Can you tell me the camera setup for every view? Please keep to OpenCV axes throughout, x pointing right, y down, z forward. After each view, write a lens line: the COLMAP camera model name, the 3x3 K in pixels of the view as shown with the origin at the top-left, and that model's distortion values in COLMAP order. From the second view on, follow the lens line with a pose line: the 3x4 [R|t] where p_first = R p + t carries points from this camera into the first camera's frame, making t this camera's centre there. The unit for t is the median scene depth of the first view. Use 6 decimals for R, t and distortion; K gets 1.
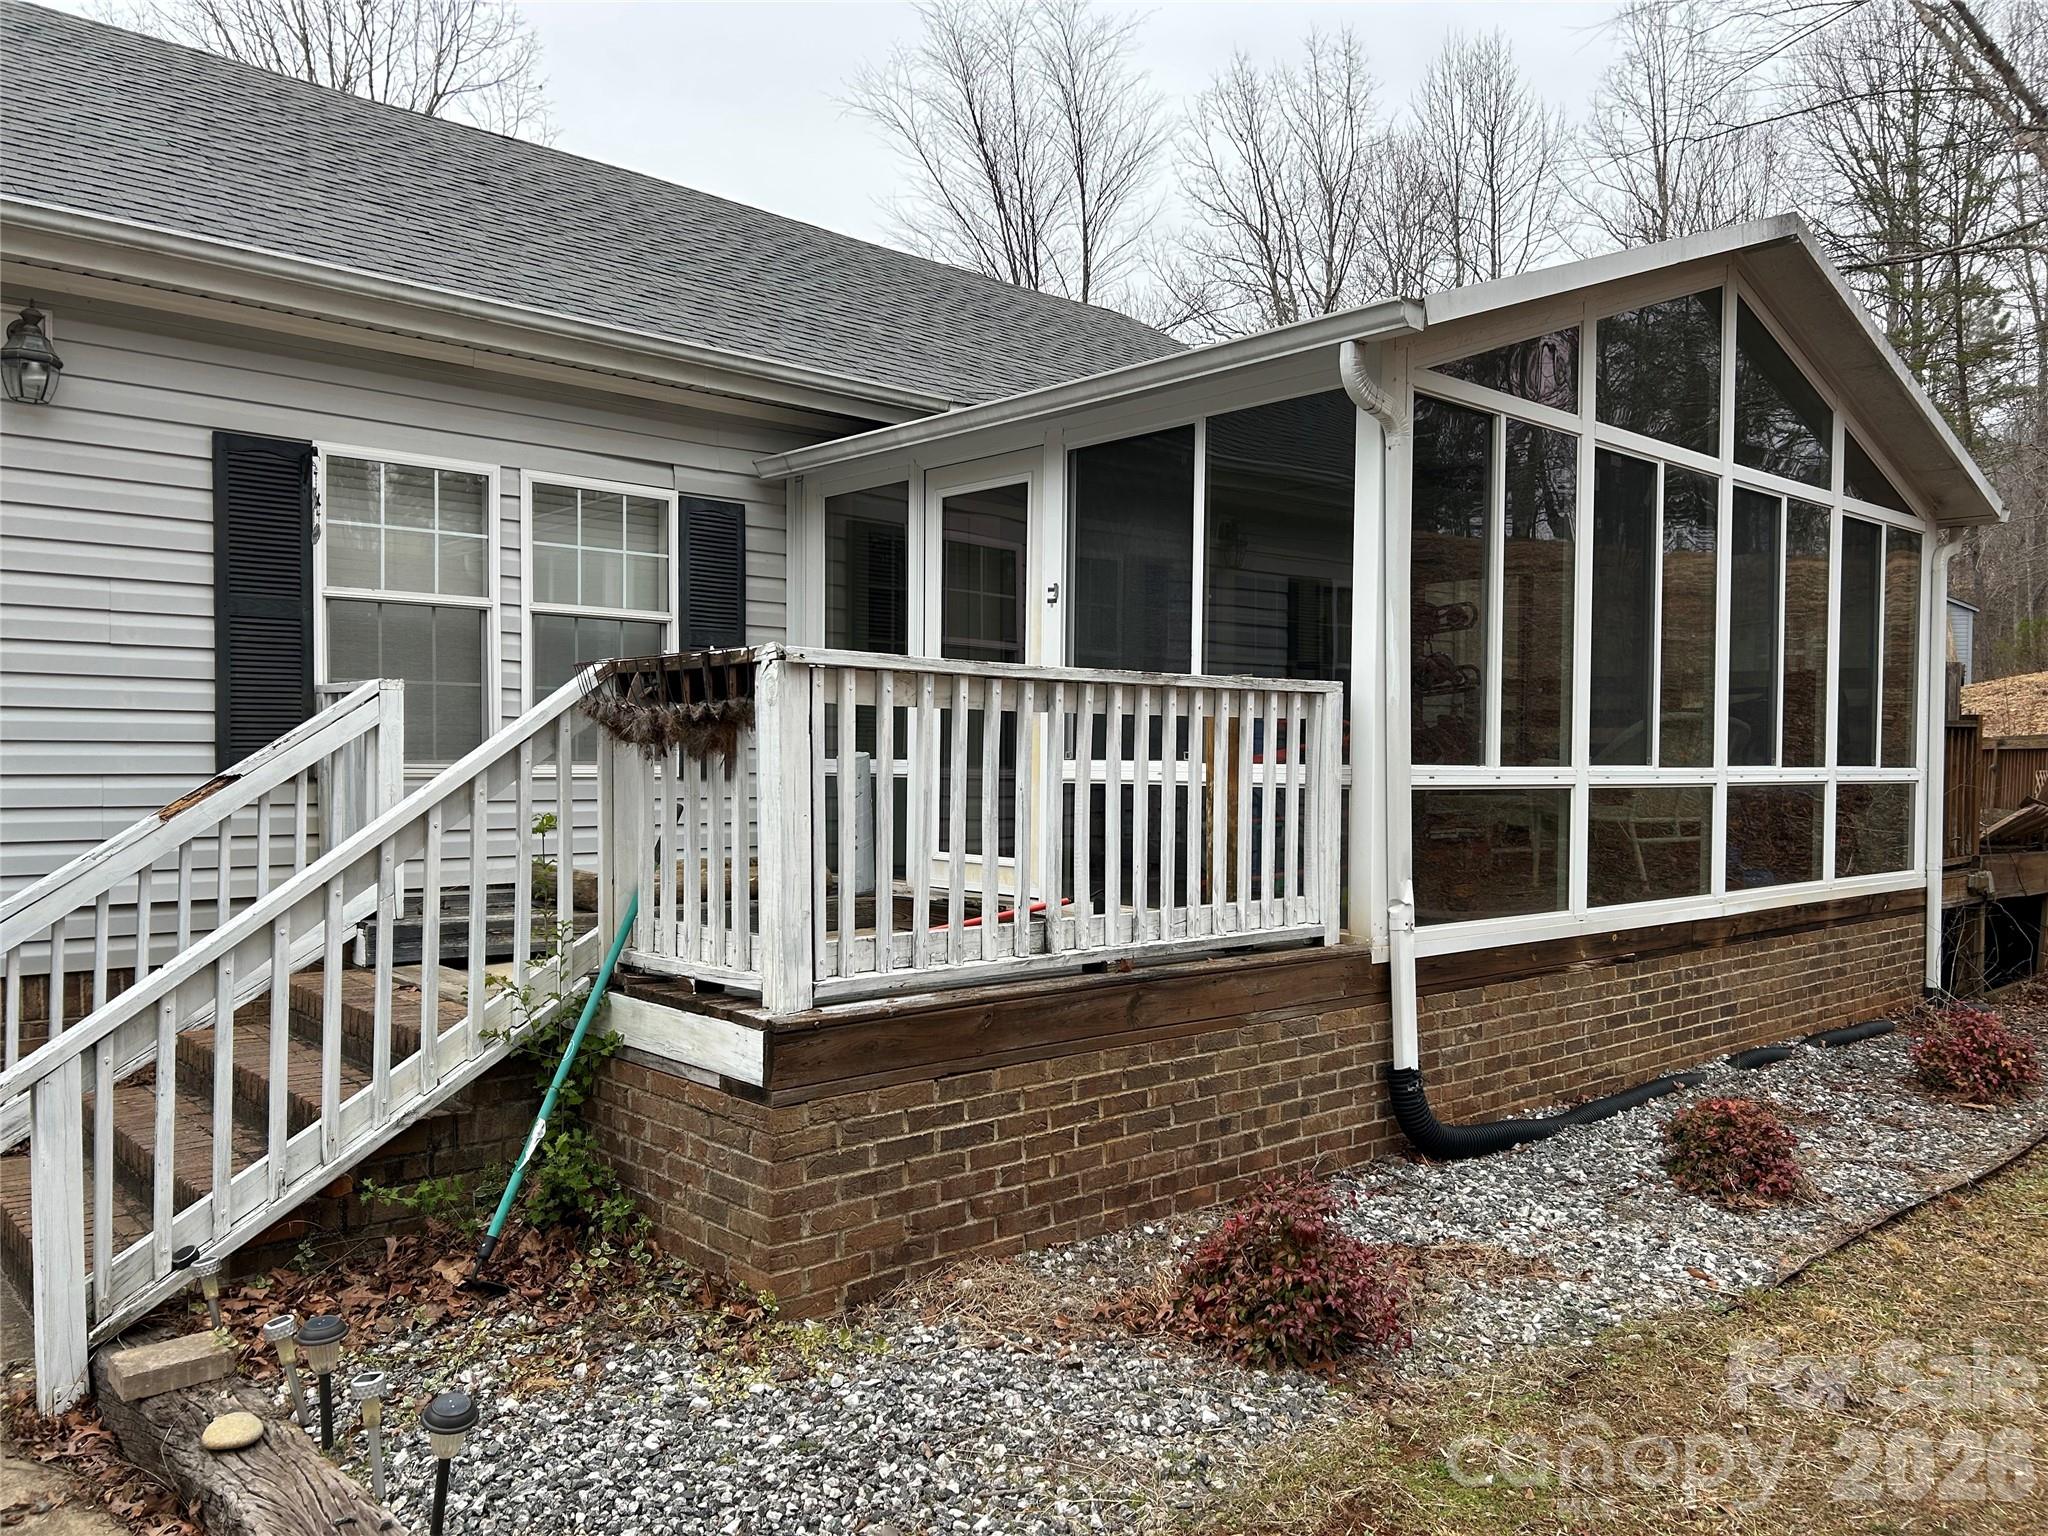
lens RADIAL K [[1533.7, 0, 1026.8], [0, 1533.7, 773.9], [0, 0, 1]] dist [0.061651, -0.077167]
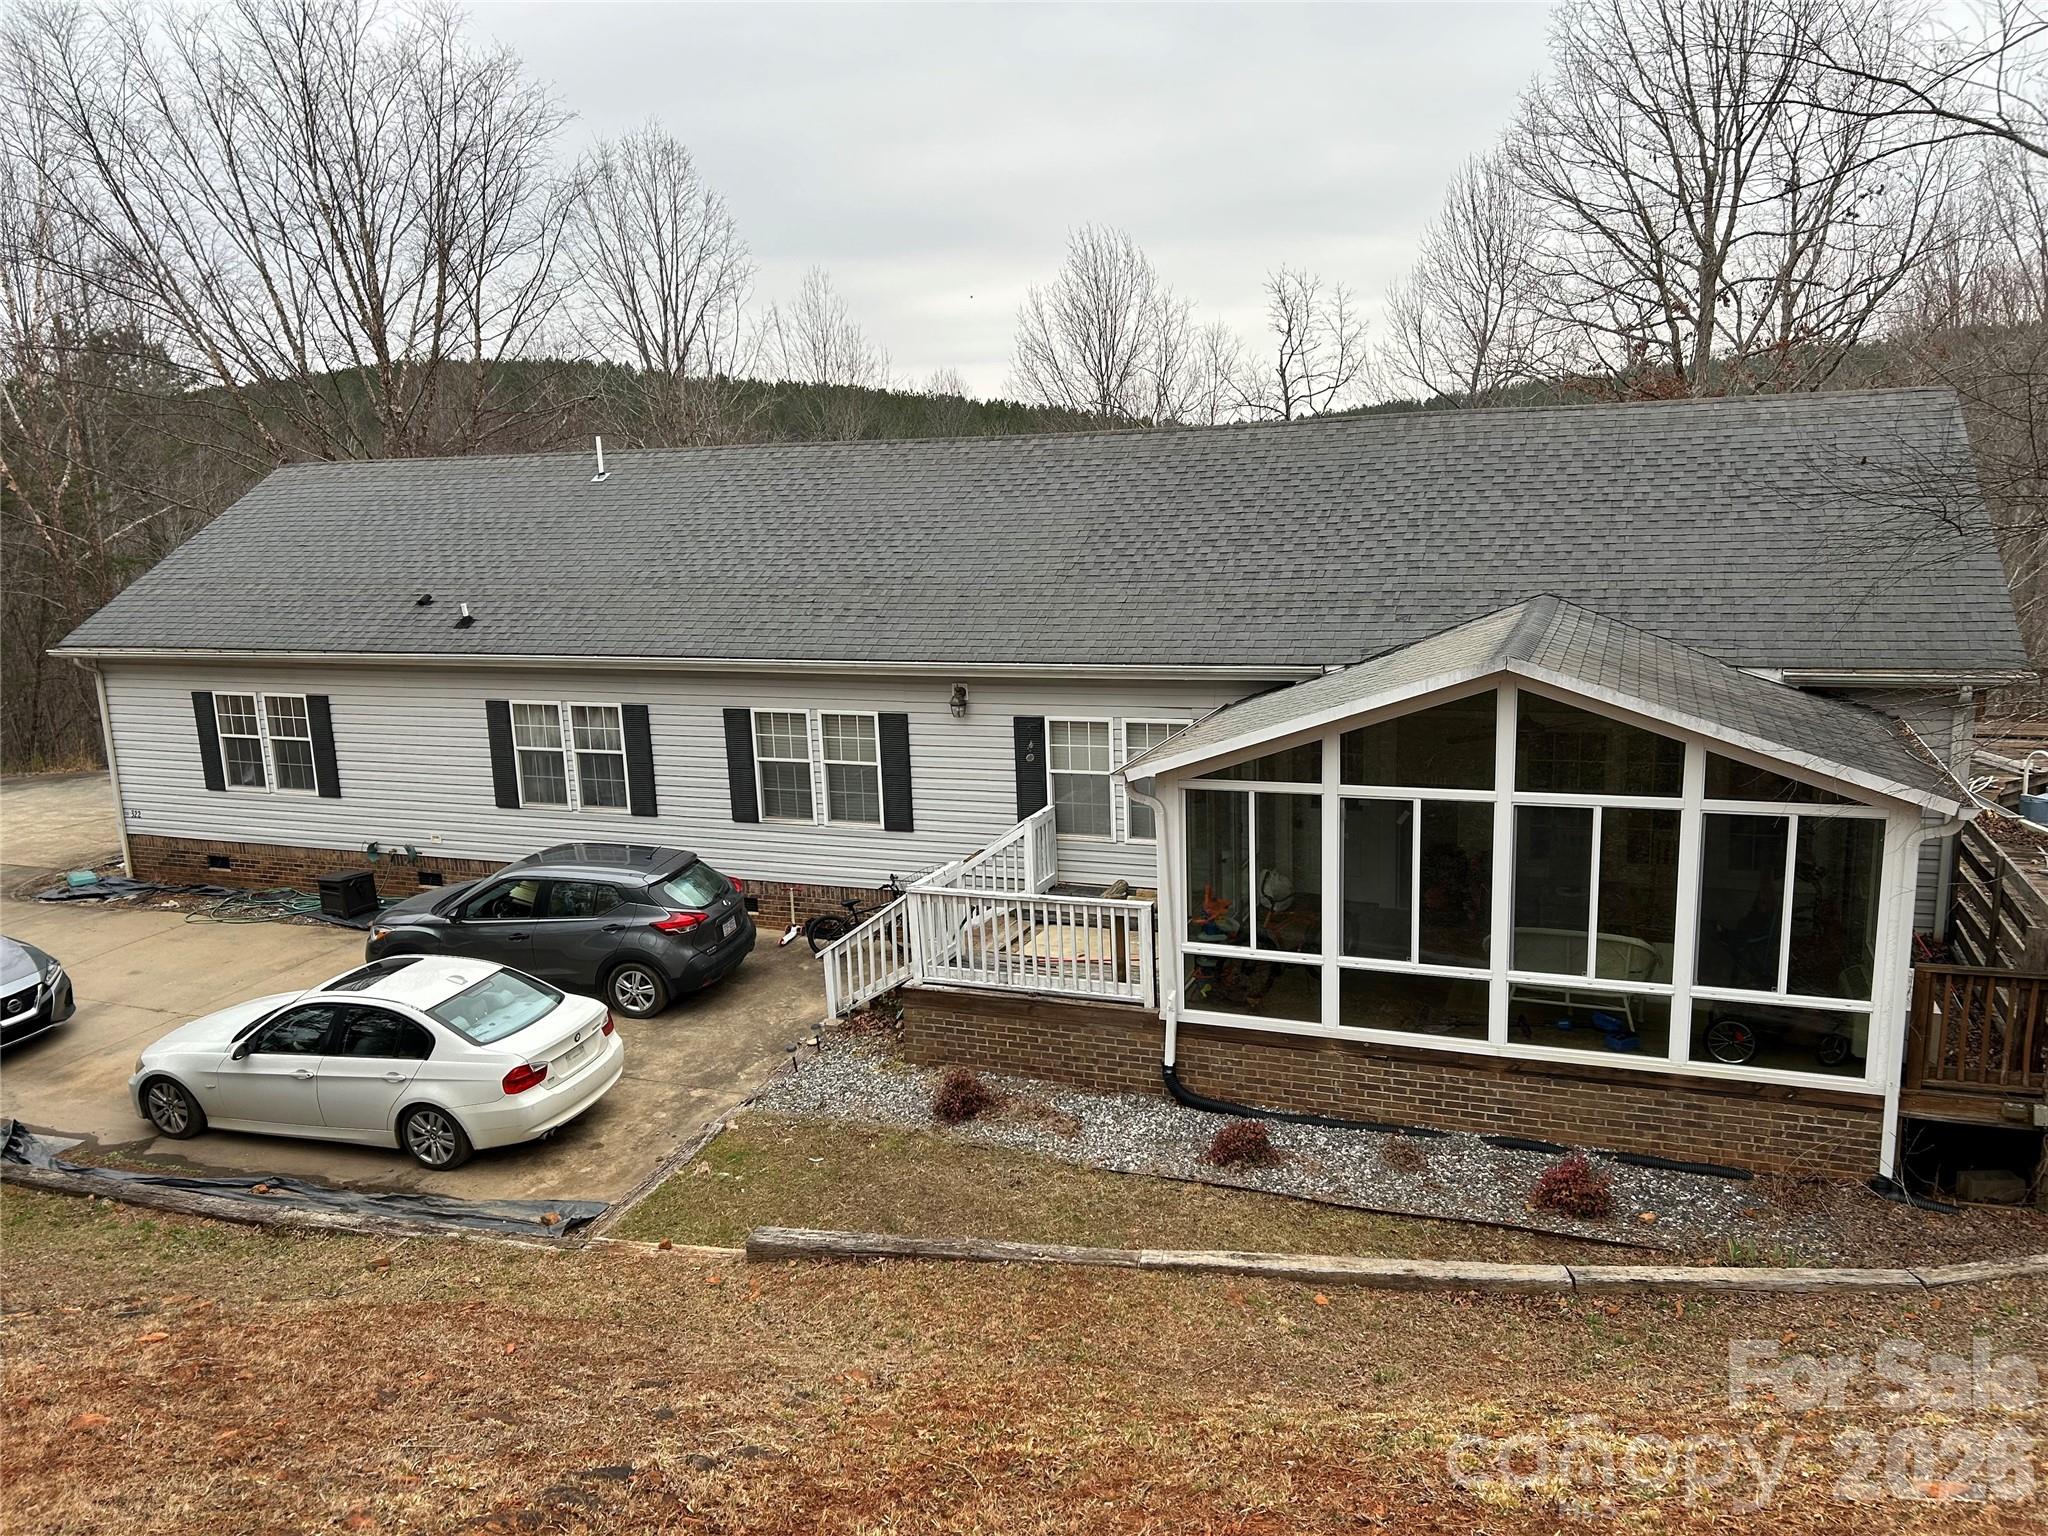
lens RADIAL K [[1533.7, 0, 1023.2], [0, 1533.7, 769.9], [0, 0, 1]] dist [0.061651, -0.077167]
pose [[0.443018, 0.153729, -0.883234, 2.116015], [0.032057, 0.981842, 0.186971, -0.694616], [0.895939, -0.111145, 0.430046, -0.194234]]
